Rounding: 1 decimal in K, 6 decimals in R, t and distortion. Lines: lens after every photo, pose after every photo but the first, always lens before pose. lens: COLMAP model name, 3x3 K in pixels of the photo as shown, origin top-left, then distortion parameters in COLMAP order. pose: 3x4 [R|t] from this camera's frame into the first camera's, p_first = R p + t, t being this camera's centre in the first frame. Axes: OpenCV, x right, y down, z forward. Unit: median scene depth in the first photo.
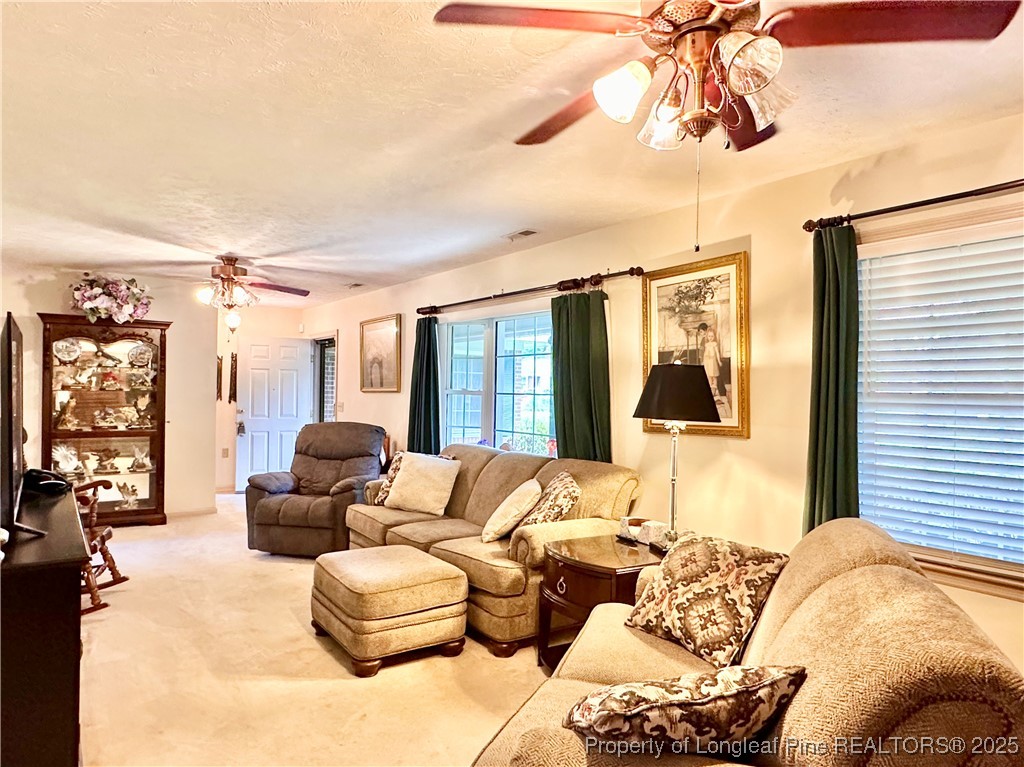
lens RADIAL K [[620.3, 0, 511.6], [0, 620.3, 383.5], [0, 0, 1]] dist [-0.002529, -0.000737]
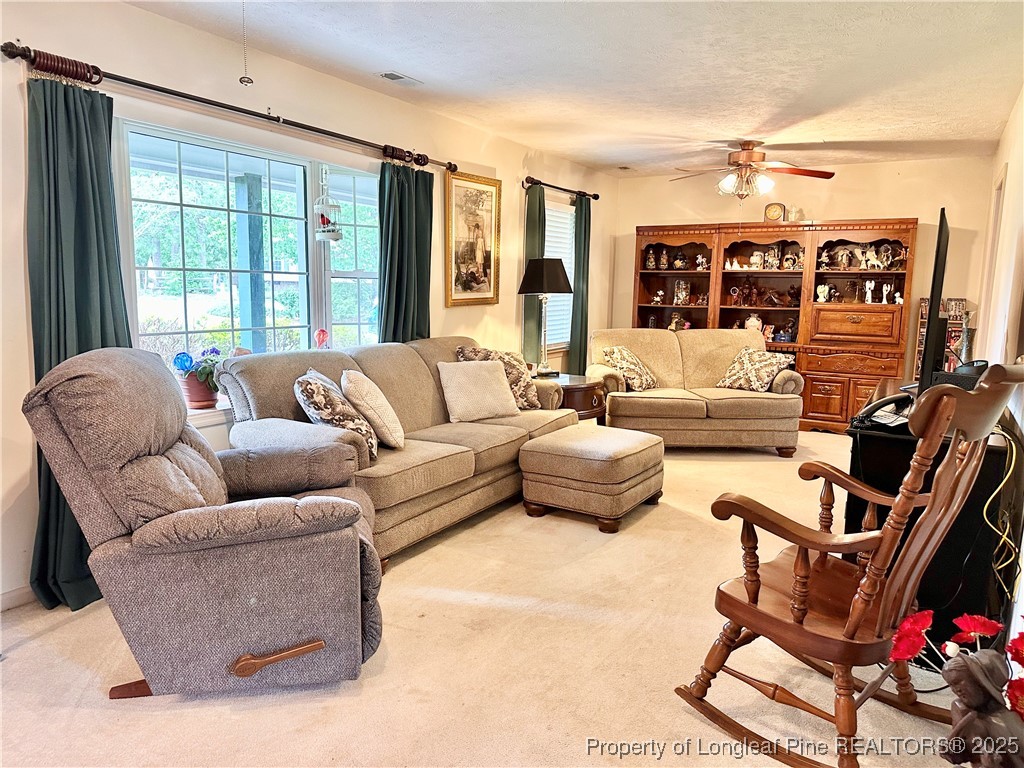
lens RADIAL K [[716.9, 0, 511.2], [0, 716.9, 387.6], [0, 0, 1]] dist [0.054672, -0.072823]
pose [[-0.378117, -0.150568, 0.913431, -1.262614], [-0.035228, 0.988311, 0.148328, 0.024297], [-0.925087, 0.023907, -0.379001, 1.584939]]
